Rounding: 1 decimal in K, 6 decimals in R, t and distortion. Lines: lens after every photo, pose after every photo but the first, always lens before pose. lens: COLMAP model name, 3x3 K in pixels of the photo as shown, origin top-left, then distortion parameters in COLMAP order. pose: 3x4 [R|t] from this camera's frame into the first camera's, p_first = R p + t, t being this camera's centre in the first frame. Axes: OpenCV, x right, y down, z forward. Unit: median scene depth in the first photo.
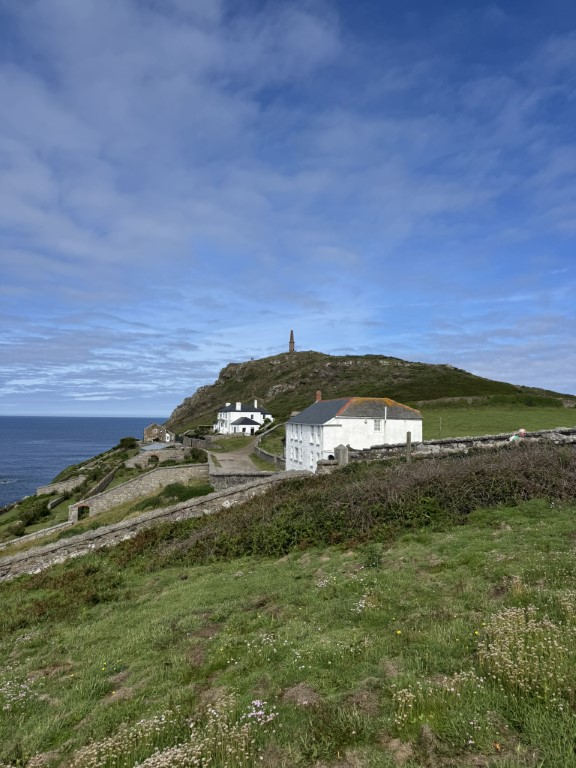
lens RADIAL K [[530.3, 0, 288.8], [0, 530.3, 381.4], [0, 0, 1]] dist [0.045058, -0.053876]
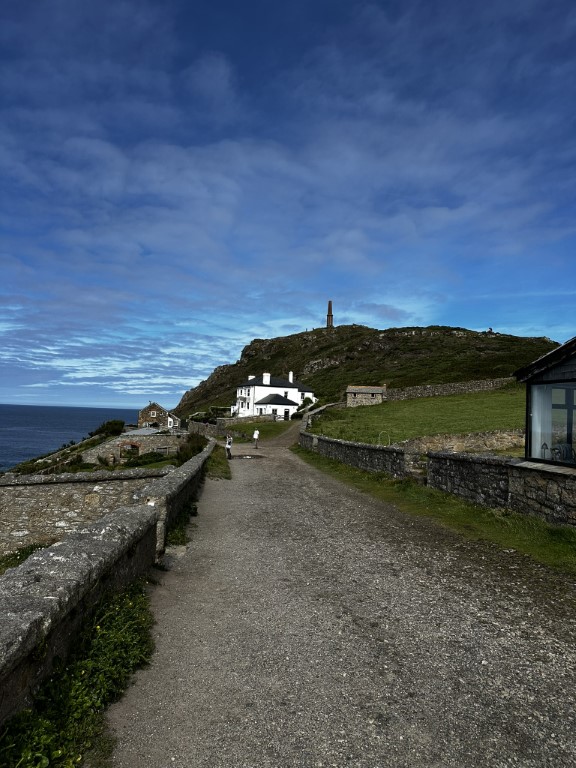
lens RADIAL K [[453.8, 0, 282.8], [0, 453.8, 379.4], [0, 0, 1]] dist [0.046393, 0.000856]
pose [[0.998672, 0.026557, -0.044147, -0.045333], [-0.027504, 0.999402, -0.020978, 0.056921], [0.043564, 0.022164, 0.998805, 0.386941]]
